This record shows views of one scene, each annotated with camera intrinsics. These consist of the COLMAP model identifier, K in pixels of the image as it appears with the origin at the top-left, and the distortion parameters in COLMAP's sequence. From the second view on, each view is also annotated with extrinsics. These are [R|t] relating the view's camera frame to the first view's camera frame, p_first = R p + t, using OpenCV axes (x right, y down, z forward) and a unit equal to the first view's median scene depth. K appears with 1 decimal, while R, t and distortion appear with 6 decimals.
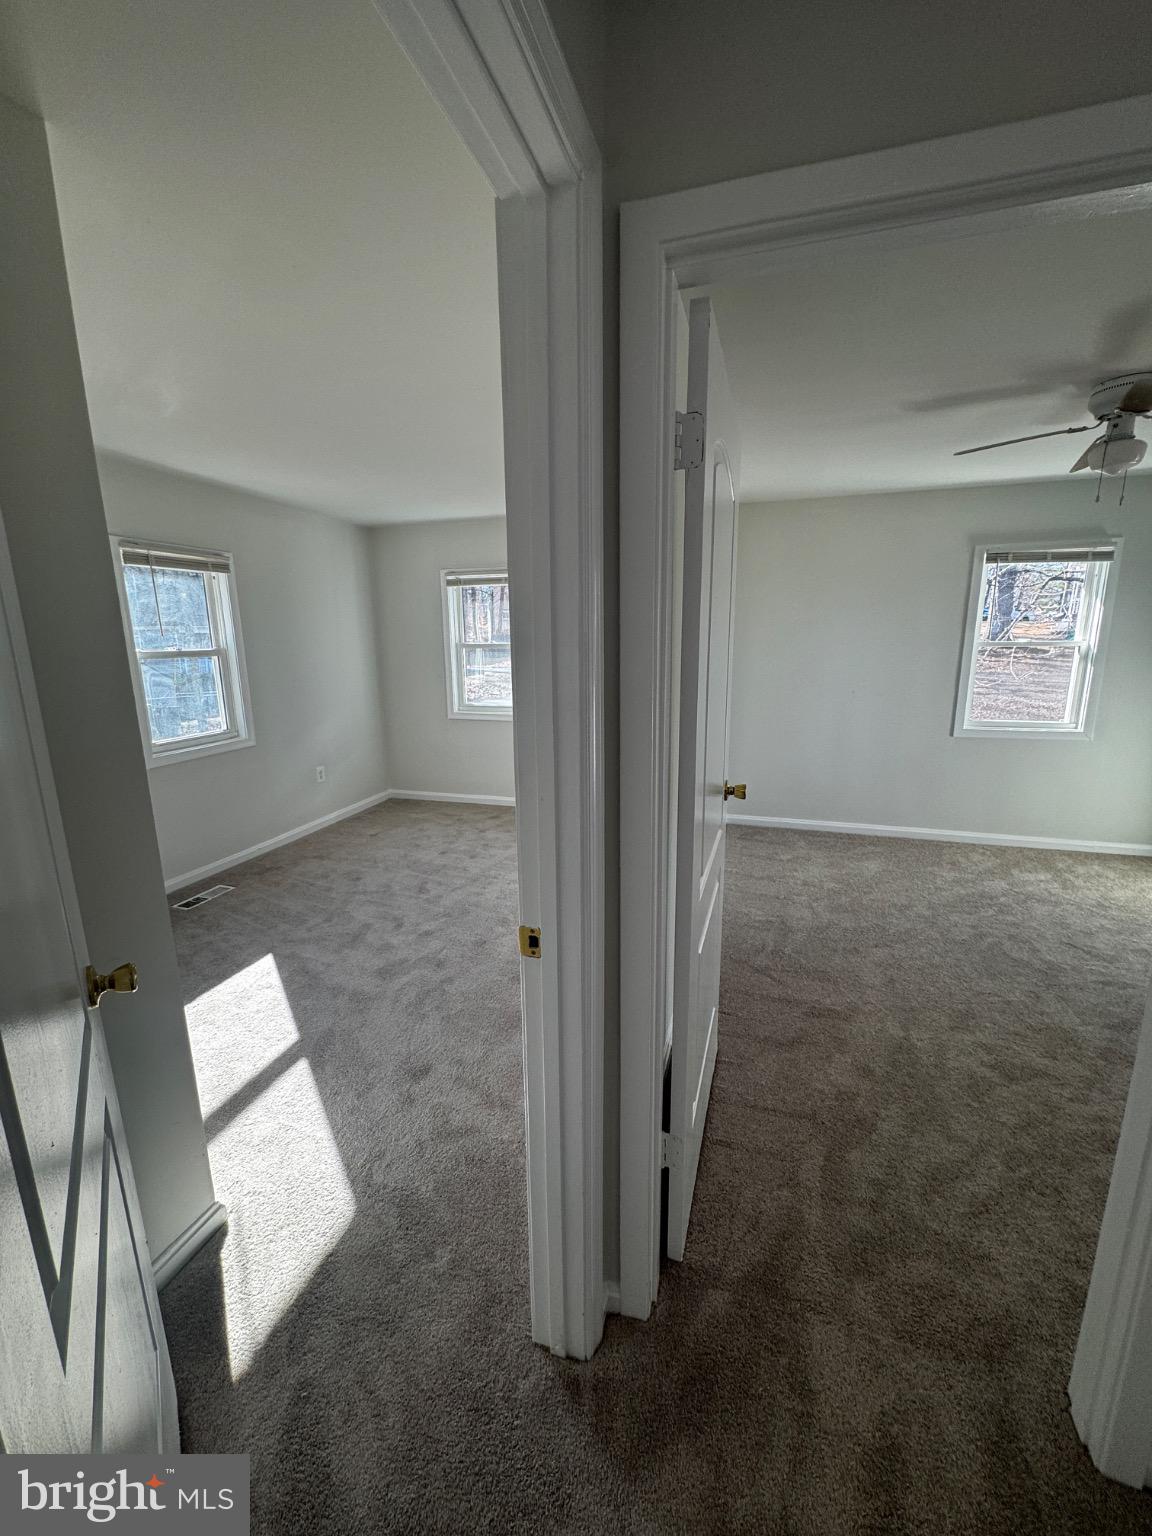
lens RADIAL K [[612.6, 0, 578.9], [0, 612.6, 768.2], [0, 0, 1]] dist [-0.004874, 0.001519]
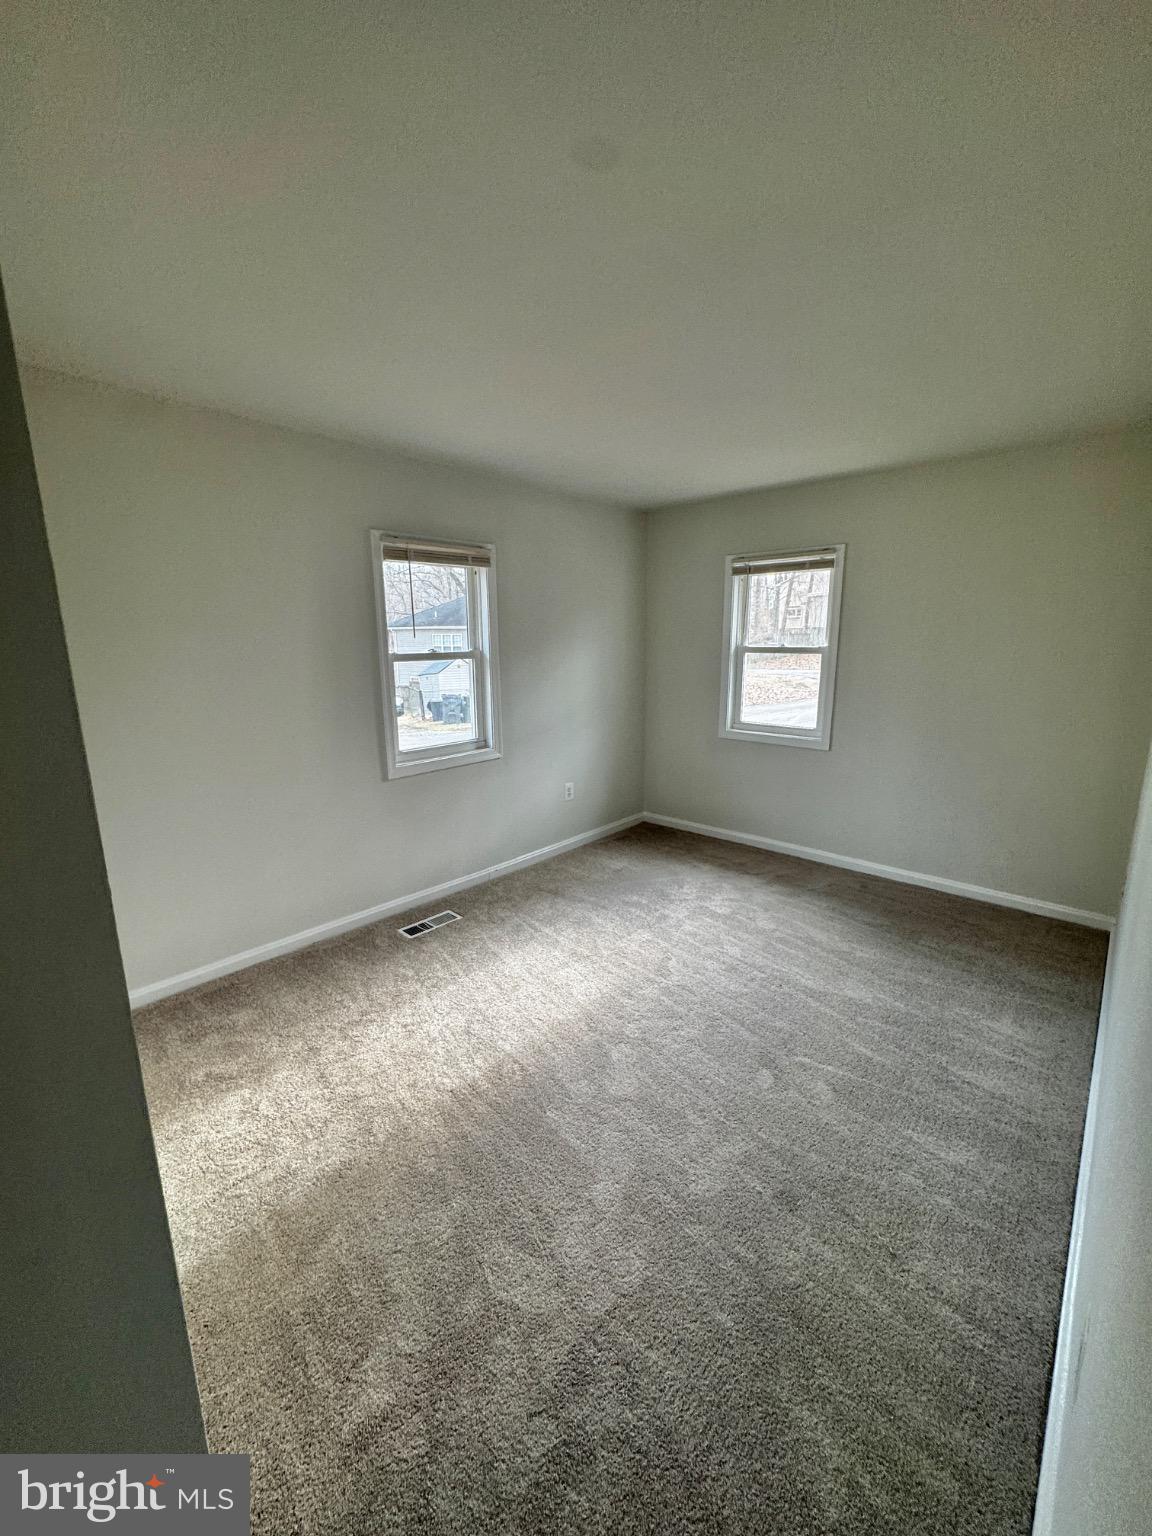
lens RADIAL K [[612.6, 0, 572.3], [0, 612.6, 769.6], [0, 0, 1]] dist [-0.004874, 0.001519]
pose [[0.900263, 0.090095, -0.425922, -0.049707], [-0.090545, 0.995707, 0.019237, -0.049276], [0.425826, 0.021247, 0.904556, 0.237865]]
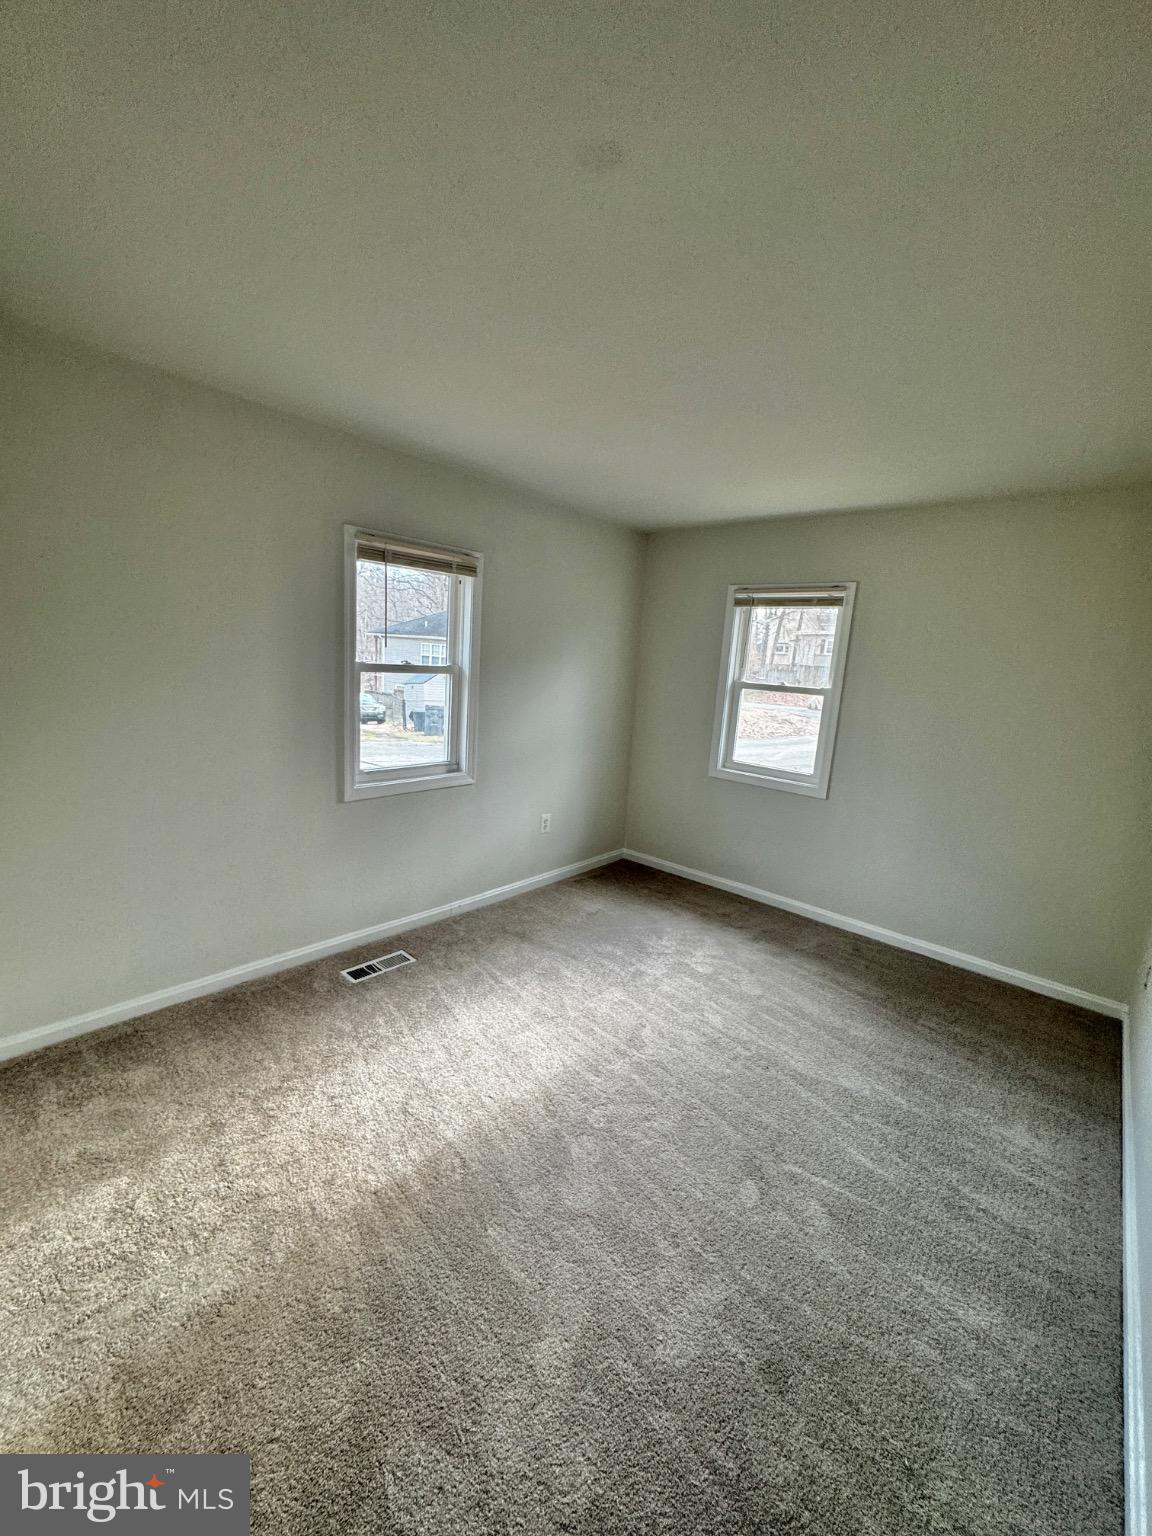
lens RADIAL K [[612.6, 0, 570.6], [0, 612.6, 769.4], [0, 0, 1]] dist [-0.004874, 0.001519]
pose [[0.904014, 0.139223, -0.404198, -0.081945], [-0.159084, 0.987139, -0.015789, -0.067655], [0.396801, 0.078575, 0.914535, 0.307337]]
